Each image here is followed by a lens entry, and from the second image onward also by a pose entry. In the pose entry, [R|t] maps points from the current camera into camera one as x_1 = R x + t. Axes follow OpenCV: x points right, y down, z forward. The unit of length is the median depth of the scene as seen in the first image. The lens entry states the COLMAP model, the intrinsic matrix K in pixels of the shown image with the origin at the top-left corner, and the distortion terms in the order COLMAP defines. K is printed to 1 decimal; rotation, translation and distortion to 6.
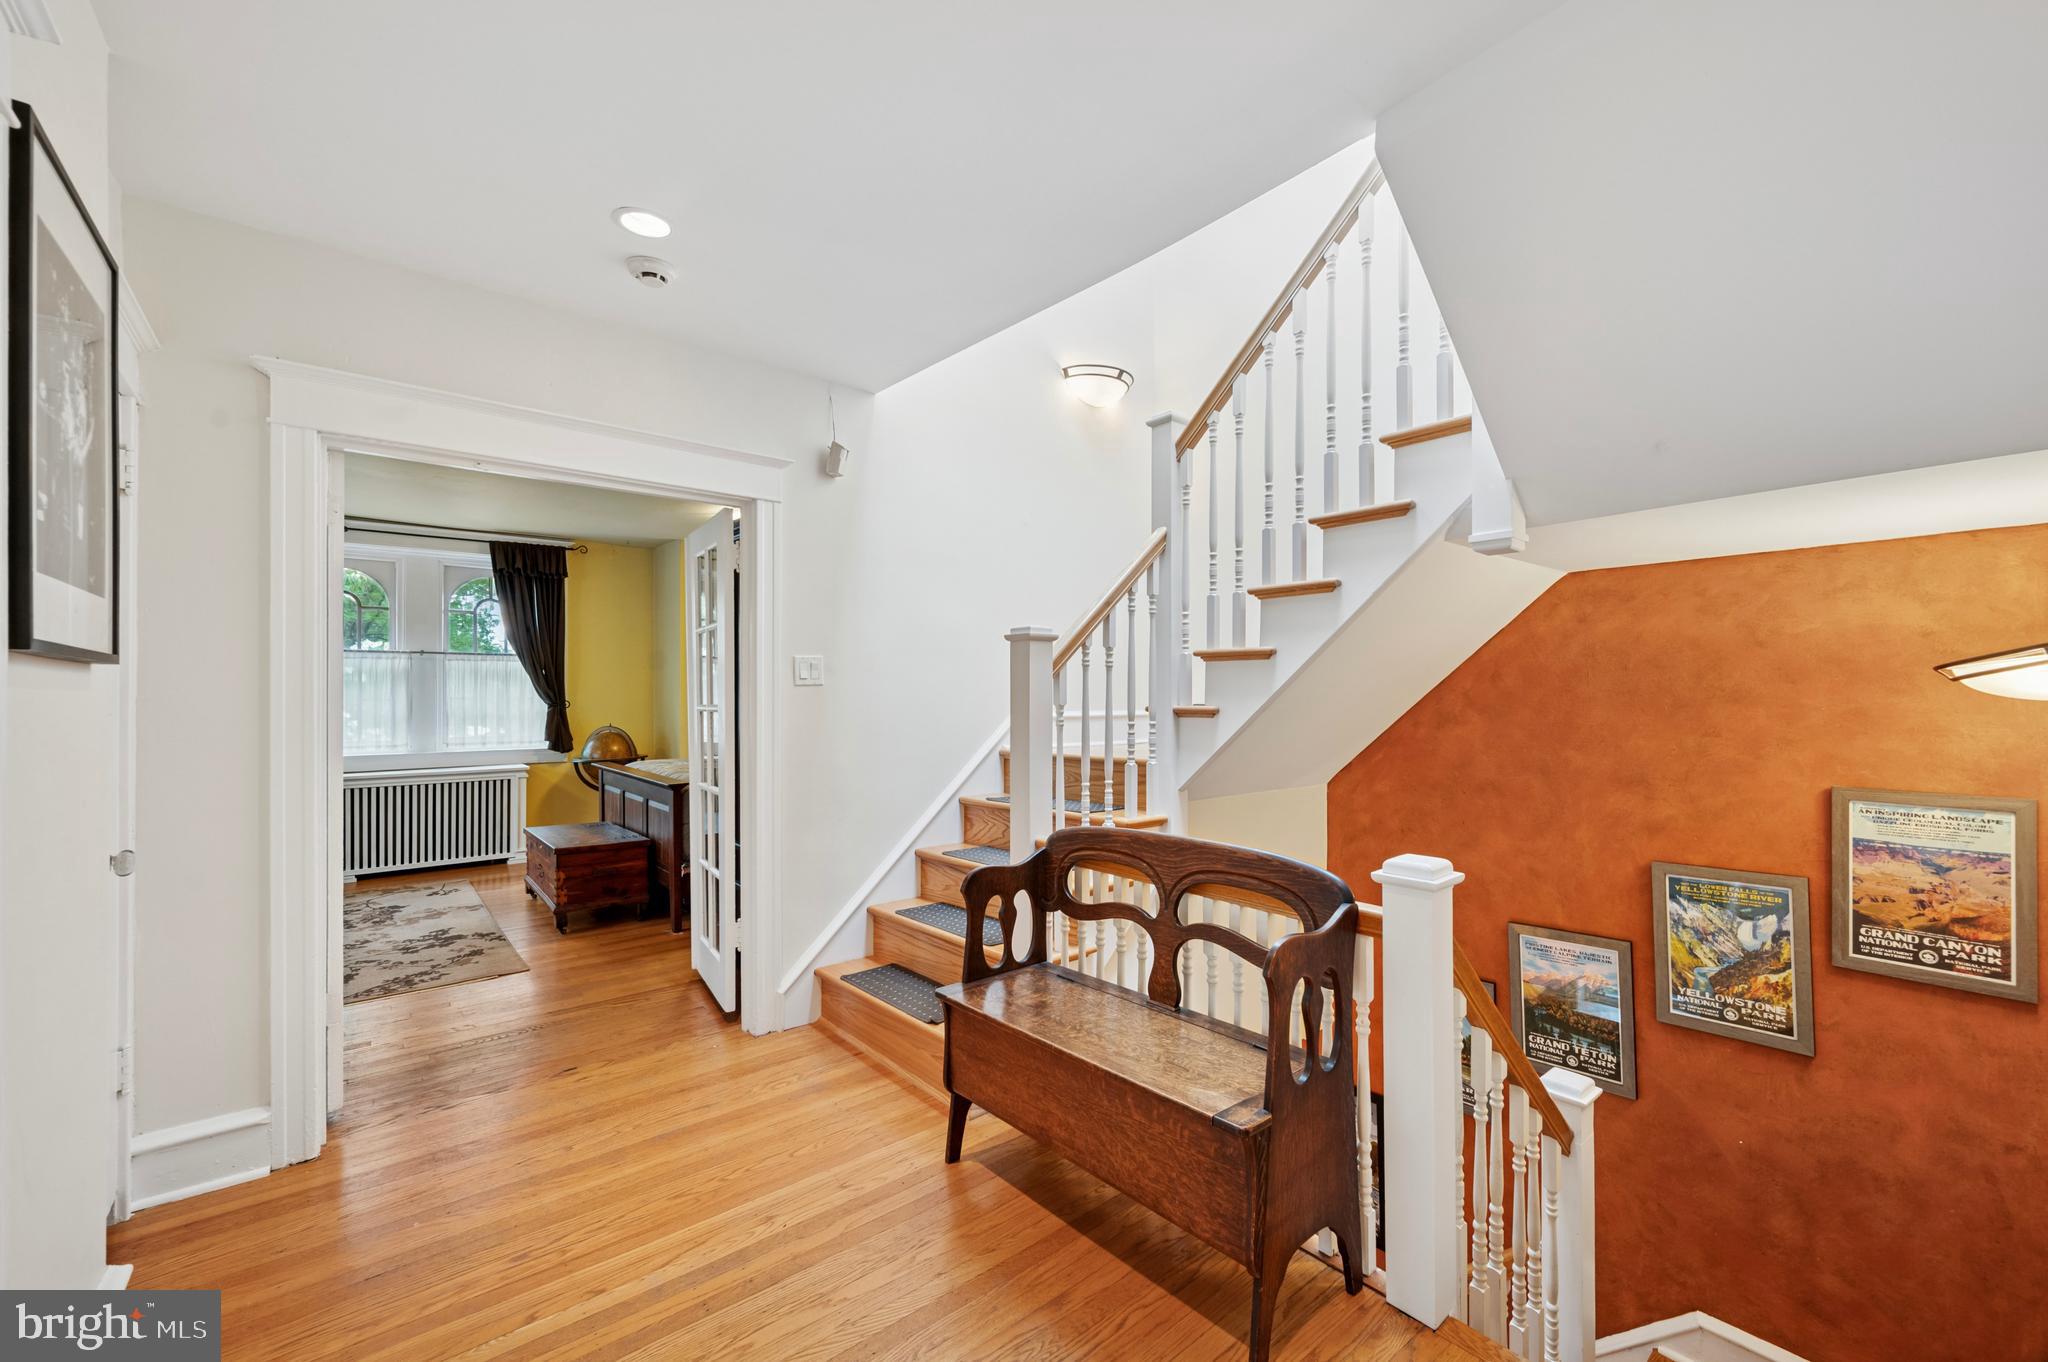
lens RADIAL K [[817.4, 0, 1028.6], [0, 817.4, 683.3], [0, 0, 1]] dist [0.000804, 0.000097]
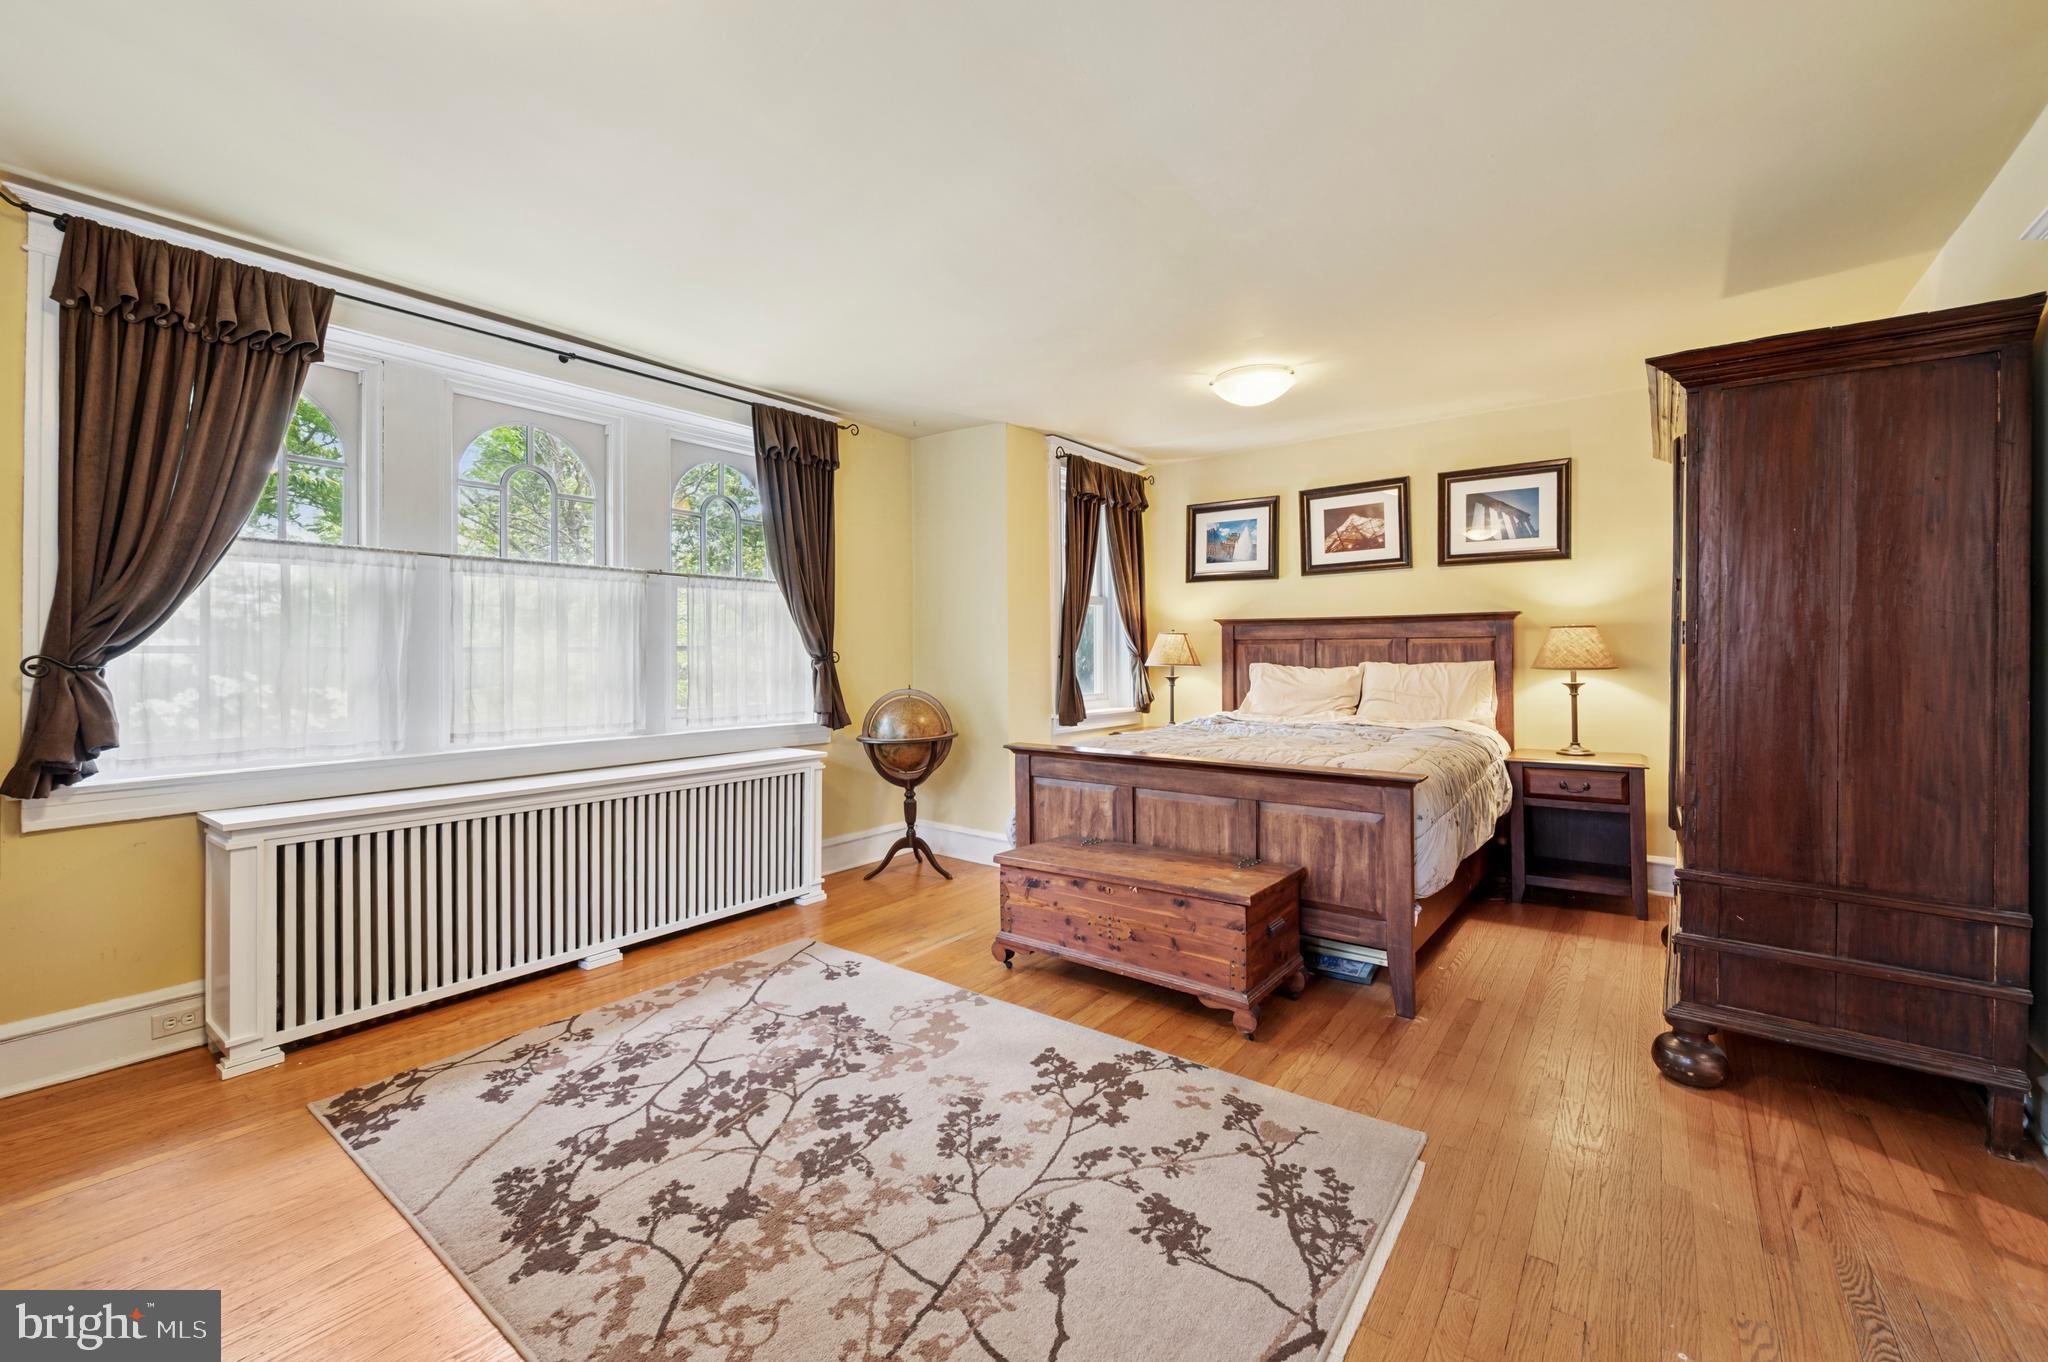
lens RADIAL K [[825.0, 0, 1024.4], [0, 825.0, 646.8], [0, 0, 1]] dist [0.000151, 0.000010]
pose [[0.974300, 0.000217, 0.225256, -0.609455], [-0.000683, 0.999998, 0.001989, 0.016405], [-0.225255, -0.002091, 0.974298, 0.325721]]
